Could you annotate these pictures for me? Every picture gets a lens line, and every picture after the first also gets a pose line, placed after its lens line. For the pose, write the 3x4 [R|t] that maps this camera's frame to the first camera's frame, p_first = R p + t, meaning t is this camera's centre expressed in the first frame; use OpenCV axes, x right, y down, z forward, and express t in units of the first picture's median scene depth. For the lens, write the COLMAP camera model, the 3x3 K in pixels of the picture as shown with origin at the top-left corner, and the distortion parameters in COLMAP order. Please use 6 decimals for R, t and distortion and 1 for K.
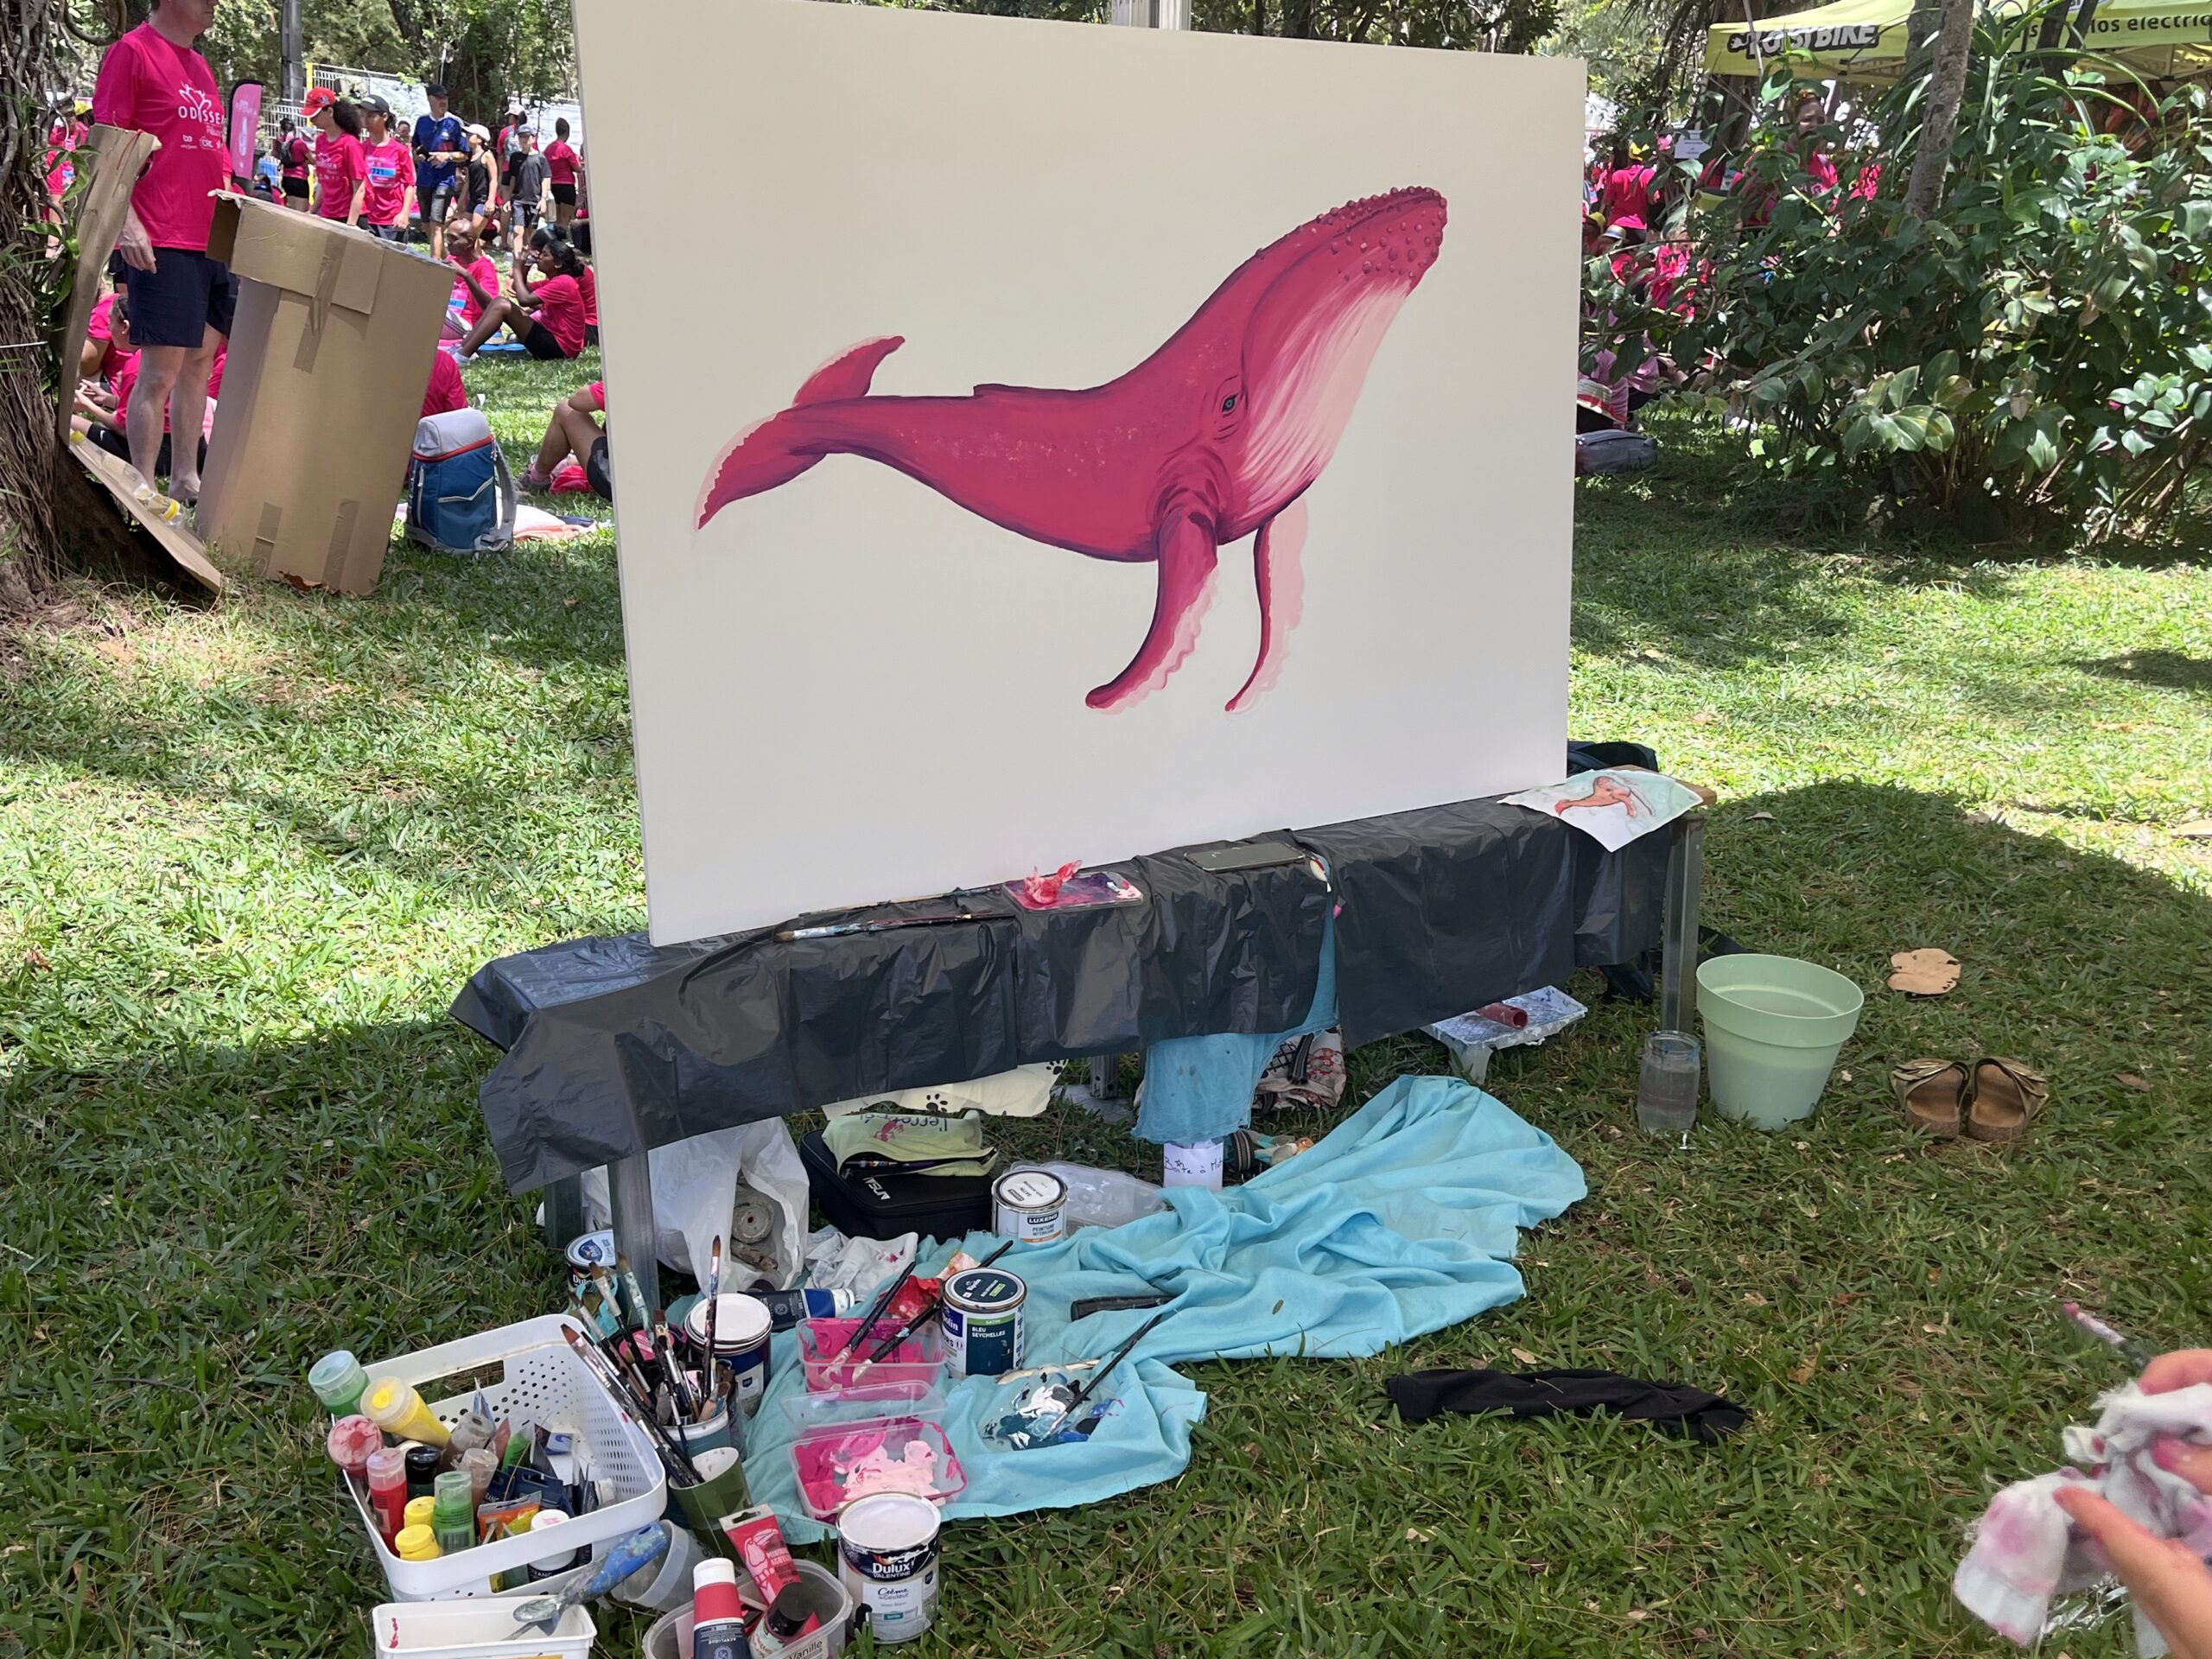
lens RADIAL K [[1969.2, 0, 1111.3], [0, 1969.2, 812.9], [0, 0, 1]] dist [0.136136, -0.337847]
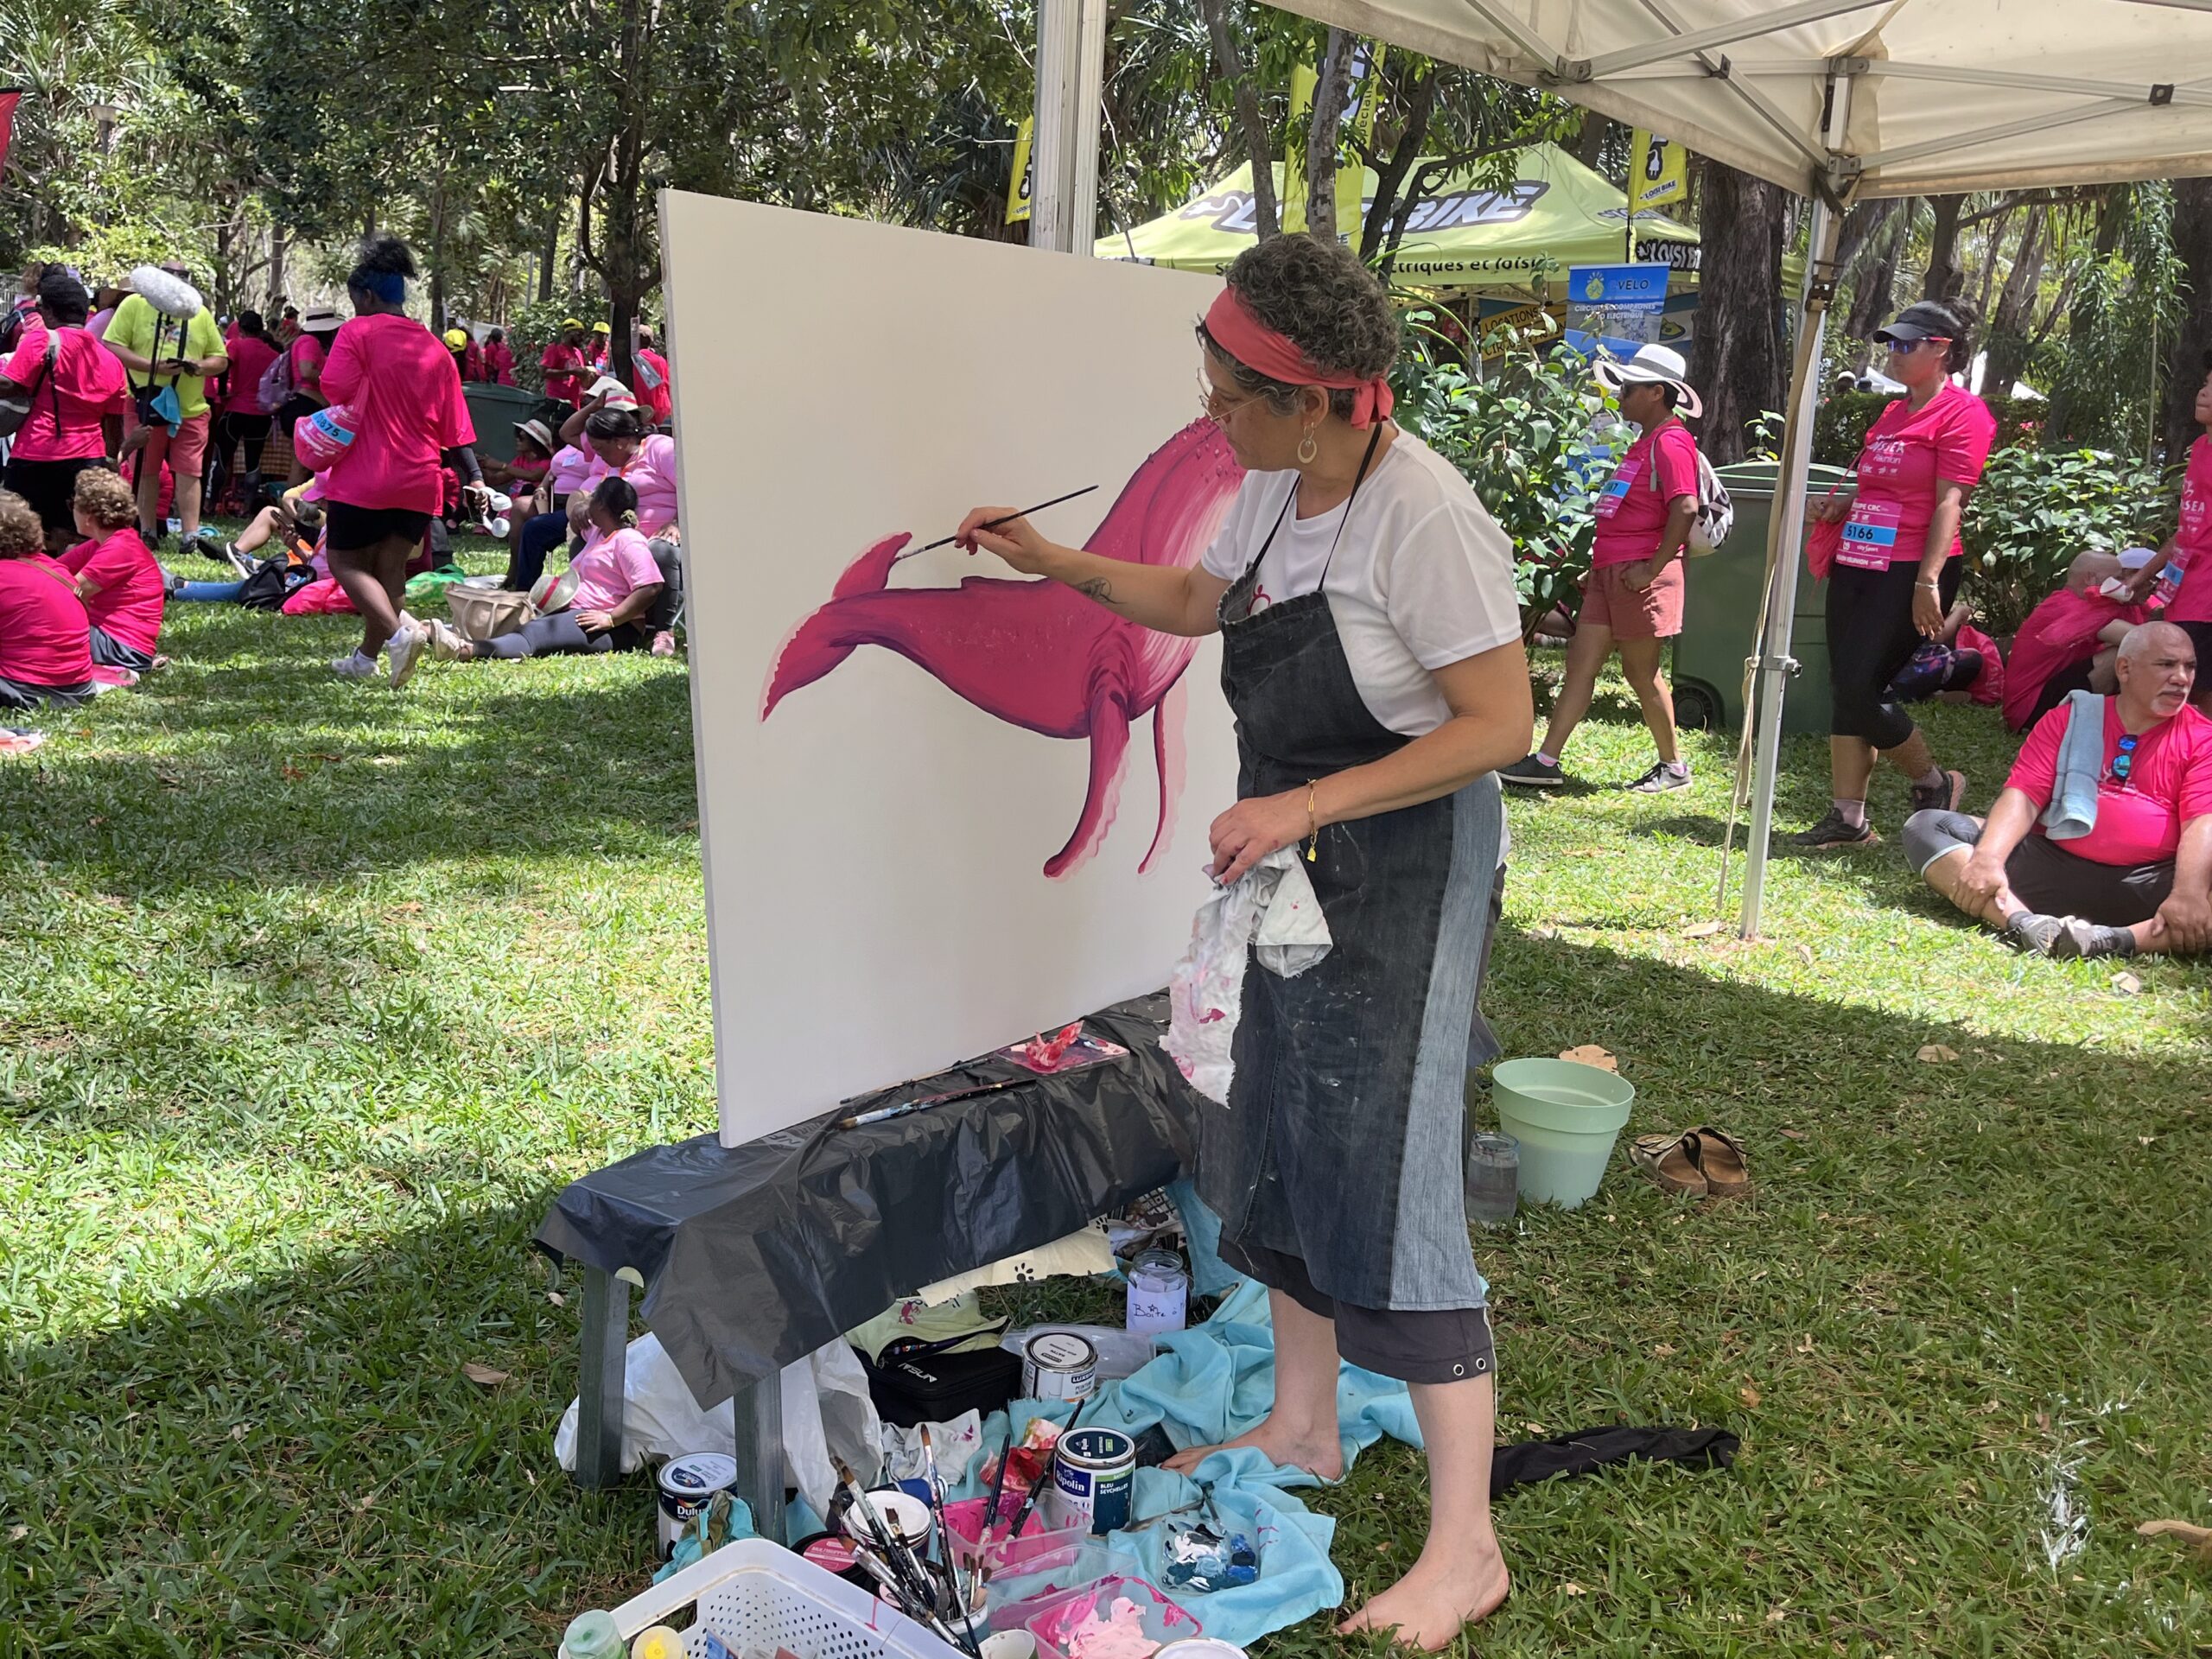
lens RADIAL K [[1969.2, 0, 1111.3], [0, 1969.2, 812.9], [0, 0, 1]] dist [0.136136, -0.337847]
pose [[0.928758, -0.054350, 0.366680, -0.377490], [0.087876, 0.993277, -0.075355, -0.005674], [-0.360119, 0.102209, 0.927291, 0.011929]]
